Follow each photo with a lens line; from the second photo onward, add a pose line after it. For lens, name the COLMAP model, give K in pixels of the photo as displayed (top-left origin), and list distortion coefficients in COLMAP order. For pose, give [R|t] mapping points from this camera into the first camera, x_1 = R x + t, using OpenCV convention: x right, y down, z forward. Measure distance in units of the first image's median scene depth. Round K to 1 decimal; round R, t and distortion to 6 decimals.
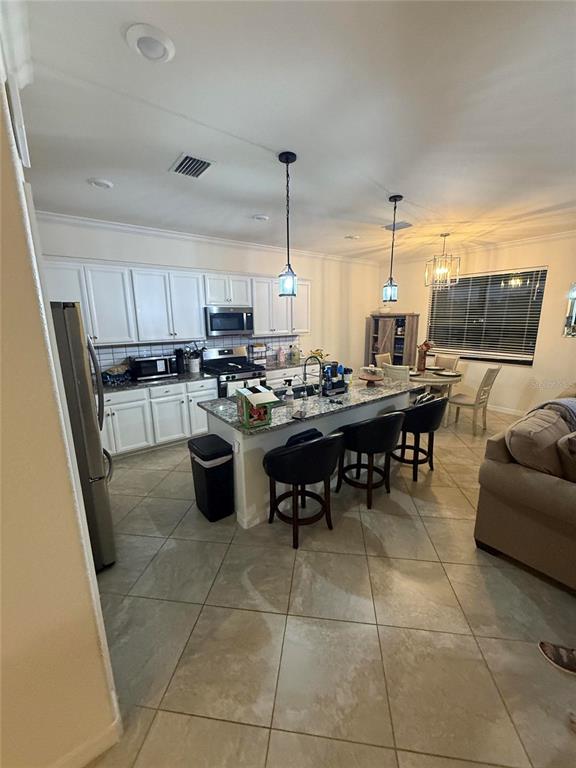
lens RADIAL K [[306.6, 0, 288.0], [0, 306.6, 384.0], [0, 0, 1]] dist [0.000628, 0.000049]
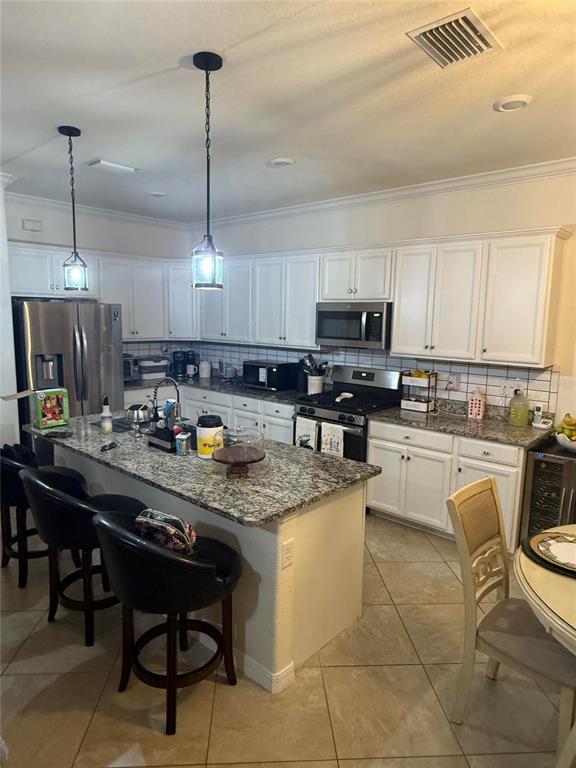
lens RADIAL K [[490.0, 0, 288.0], [0, 490.0, 384.0], [0, 0, 1]] dist [0.003223, -0.000617]
pose [[0.174456, 0.150589, -0.973082, 0.797208], [-0.231860, 0.966731, 0.108038, -0.176354], [0.956978, 0.206771, 0.203568, 0.744936]]
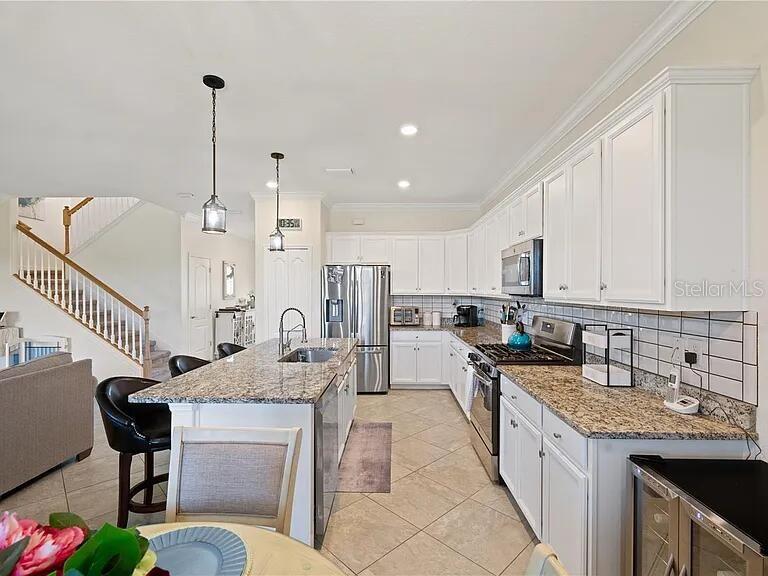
lens RADIAL K [[366.6, 0, 384.0], [0, 366.6, 288.0], [0, 0, 1]] dist [0.004995, 0.001712]
pose [[-0.634662, 0.002593, -0.772785, 0.517671], [-0.163750, 0.976836, 0.137760, -0.235357], [0.755242, 0.213974, -0.619536, 1.304578]]
